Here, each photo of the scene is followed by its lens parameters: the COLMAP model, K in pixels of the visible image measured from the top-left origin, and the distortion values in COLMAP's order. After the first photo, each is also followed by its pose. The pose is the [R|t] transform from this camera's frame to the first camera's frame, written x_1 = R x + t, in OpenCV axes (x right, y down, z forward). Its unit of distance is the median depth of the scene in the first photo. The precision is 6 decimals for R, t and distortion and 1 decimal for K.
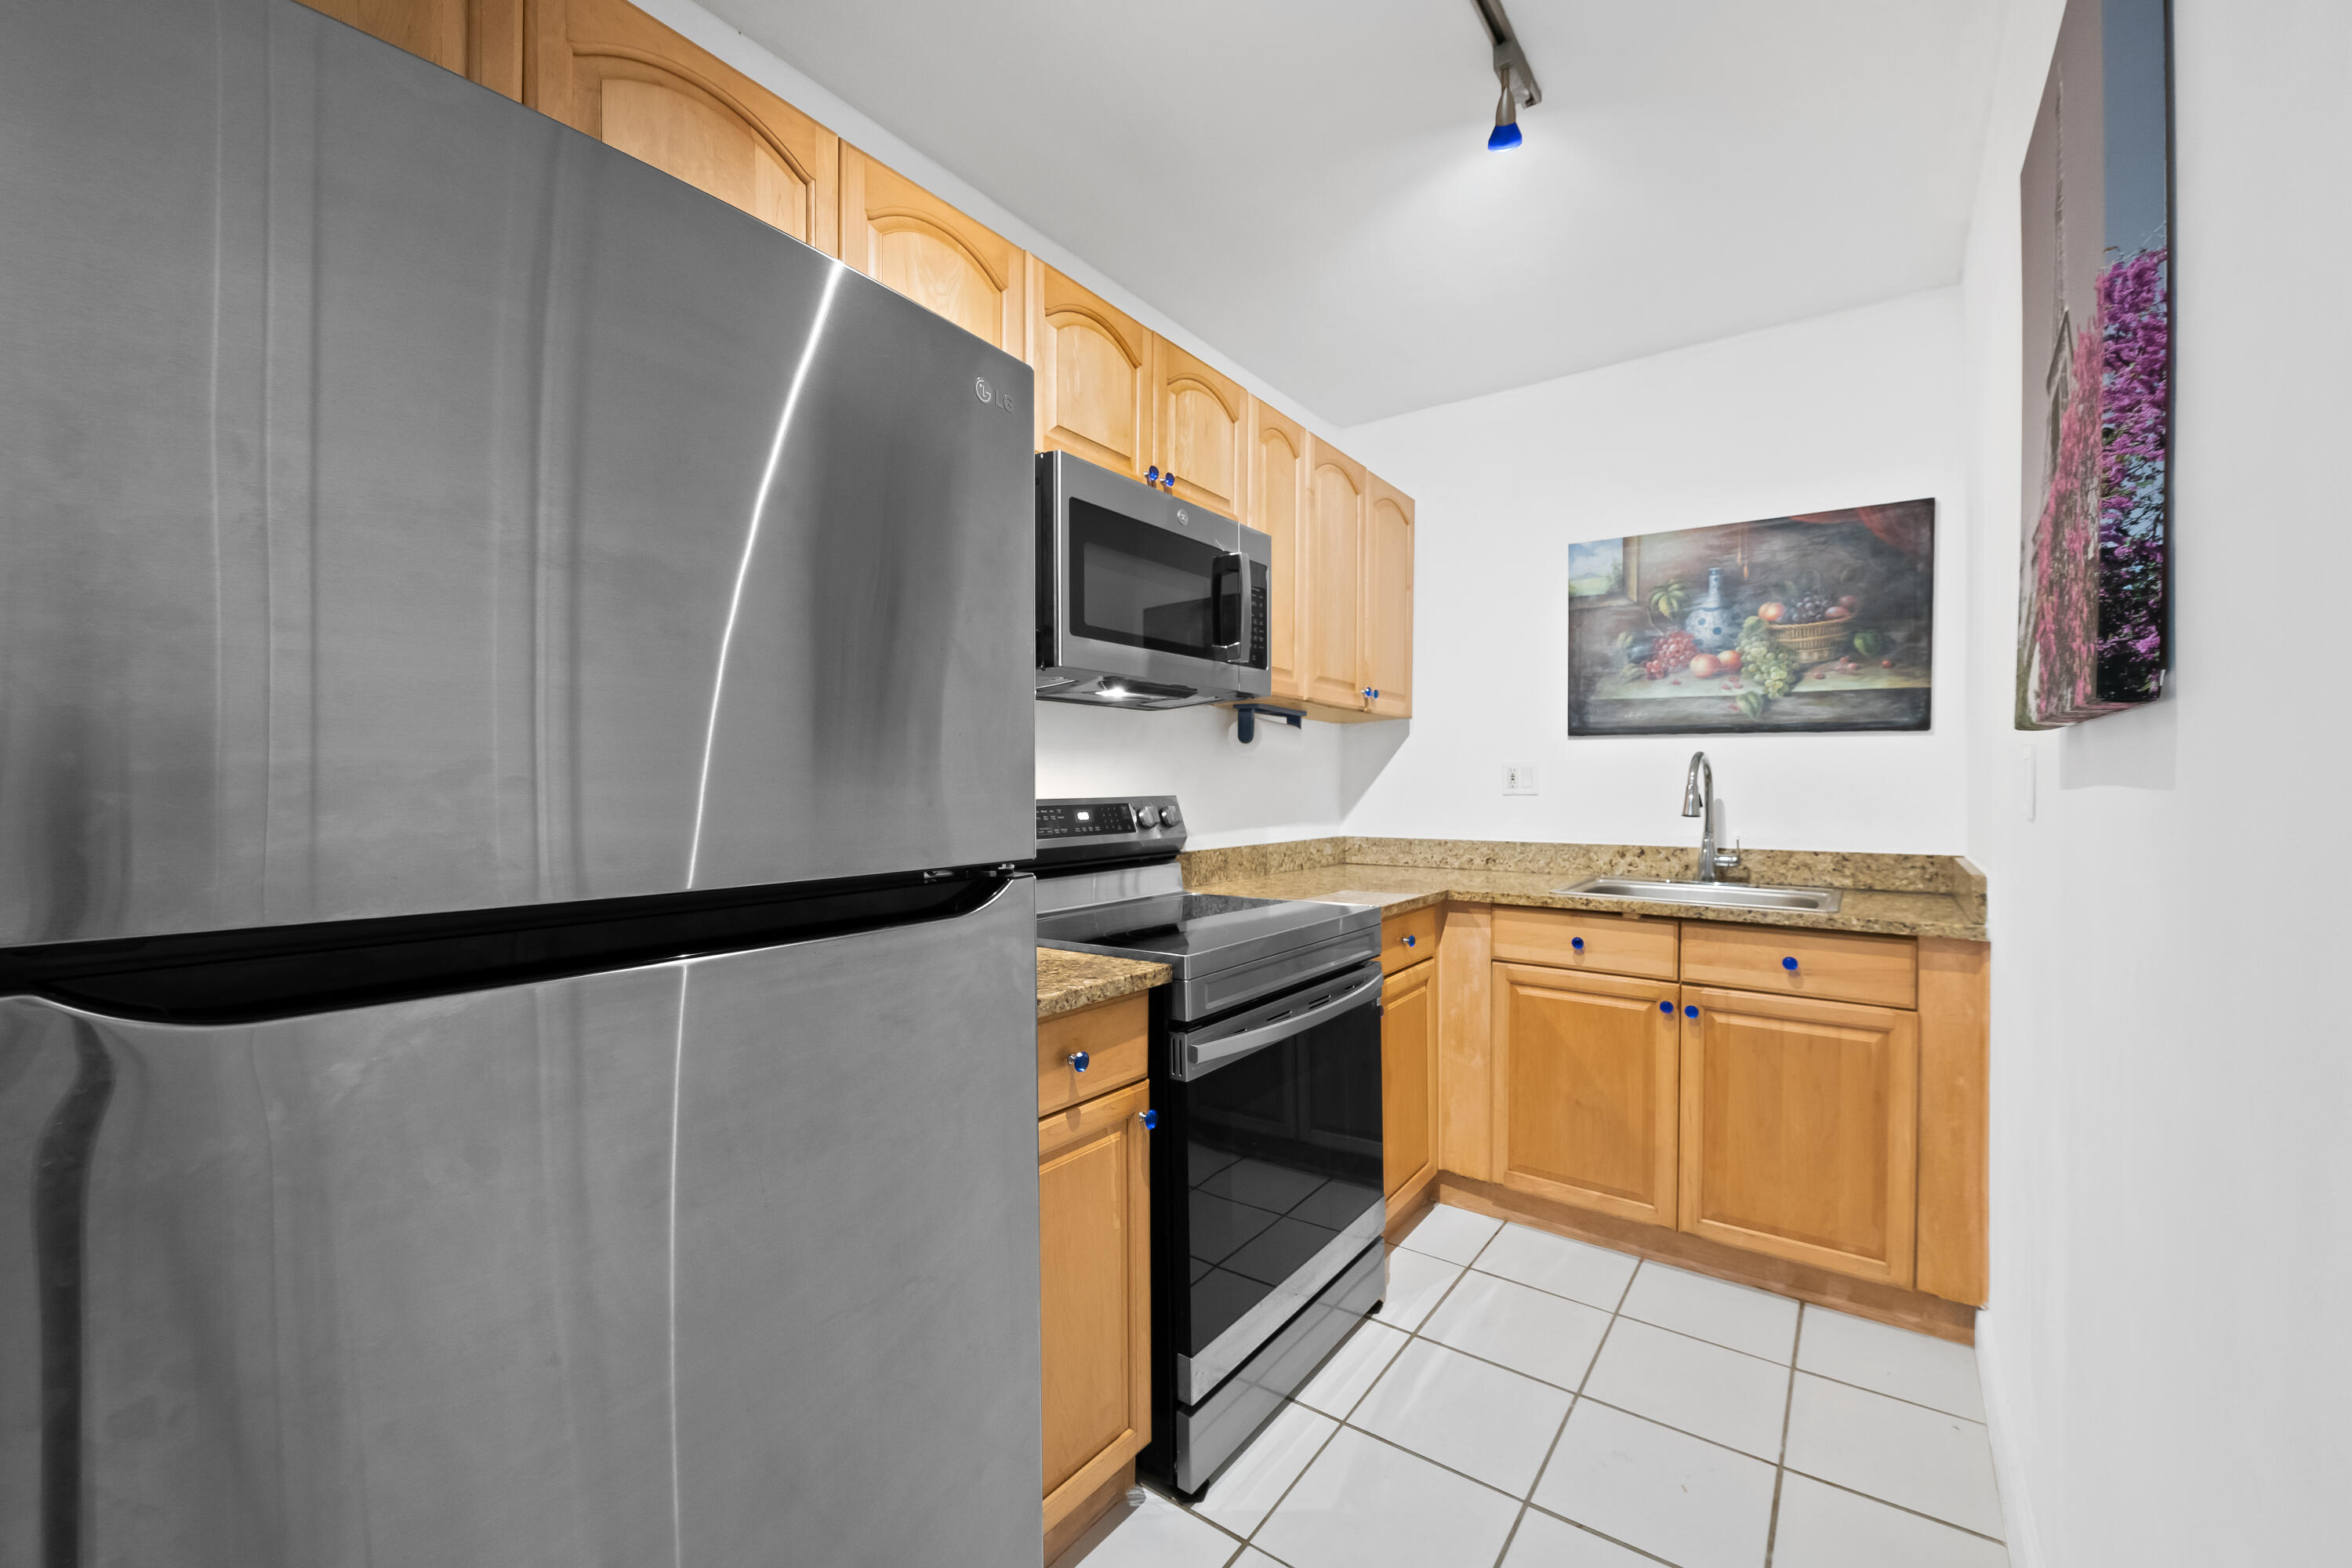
lens RADIAL K [[948.1, 0, 1192.0], [0, 948.1, 786.8], [0, 0, 1]] dist [-0.008845, -0.000393]
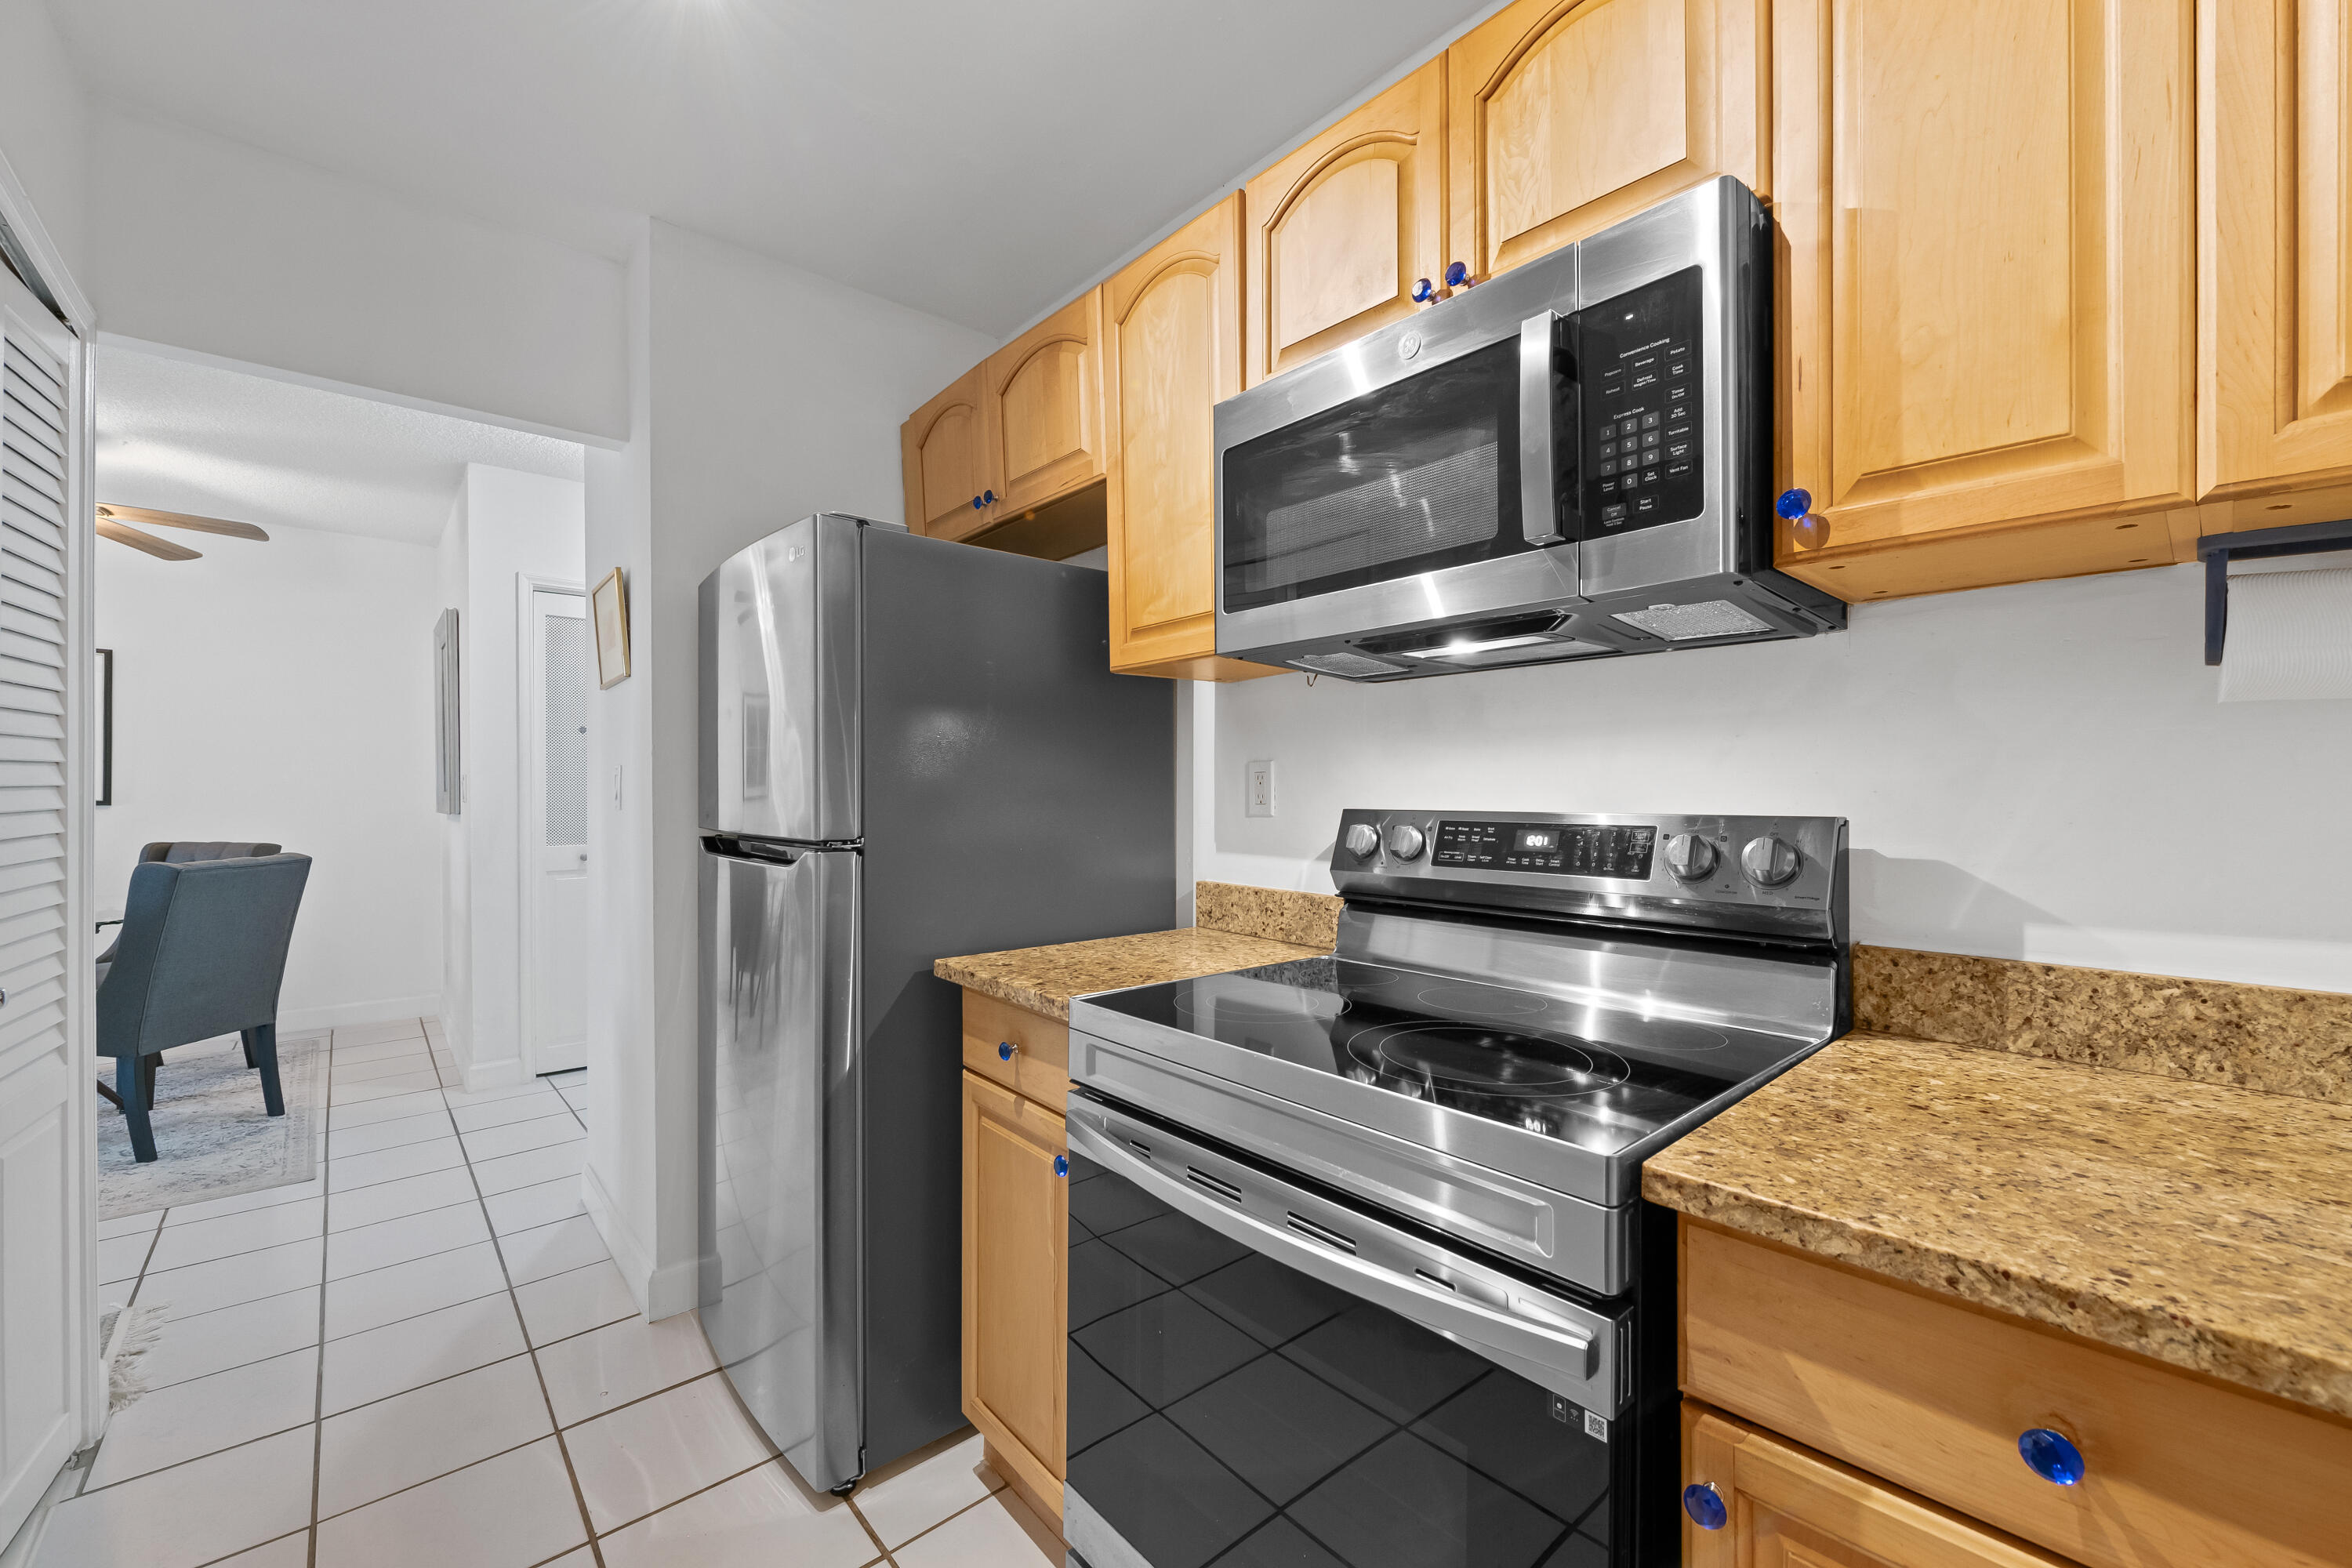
lens RADIAL K [[928.9, 0, 1176.8], [0, 928.9, 789.5], [0, 0, 1]] dist [-0.000654, -0.003399]
pose [[-0.223011, 0.003921, -0.974808, 0.478054], [-0.002066, 0.999988, 0.004495, -0.005094], [0.974814, 0.003017, -0.223000, 0.792996]]
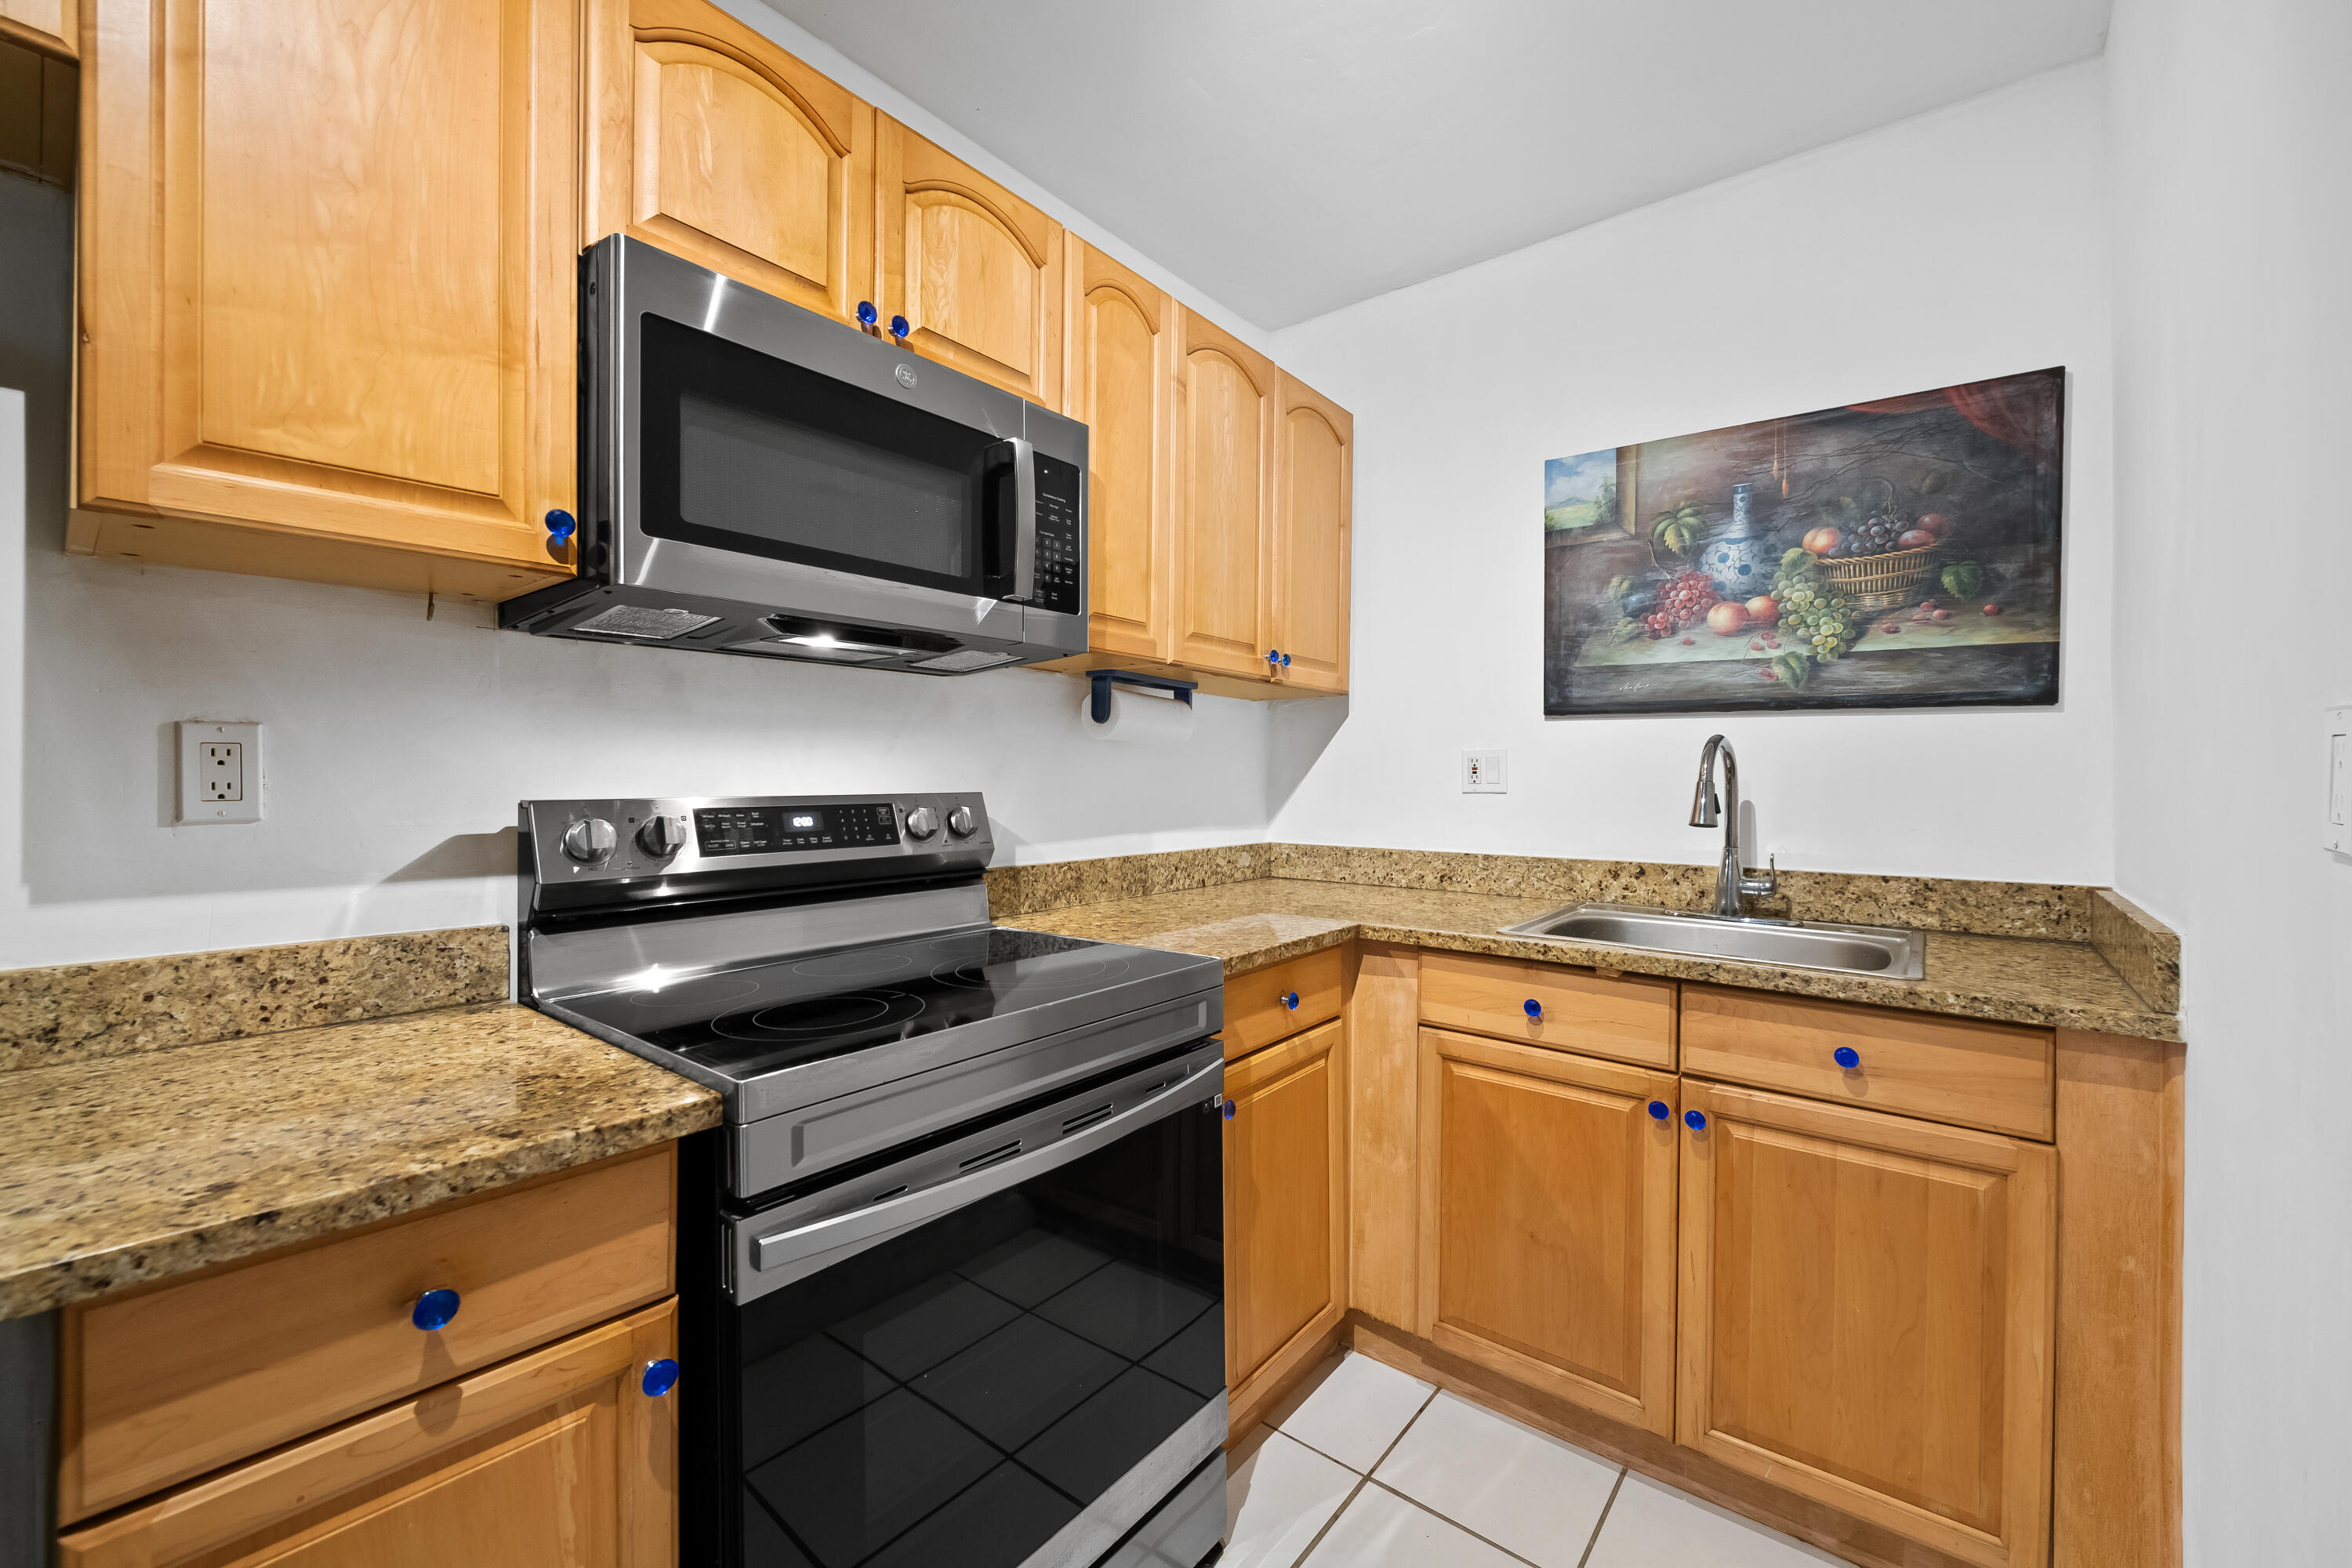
lens RADIAL K [[941.4, 0, 1194.7], [0, 941.4, 772.3], [0, 0, 1]] dist [-0.001880, -0.003434]
pose [[0.998974, 0.004906, -0.045016, 0.179764], [-0.005214, 0.999964, -0.006718, -0.002184], [0.044982, 0.006945, 0.998964, 0.280608]]
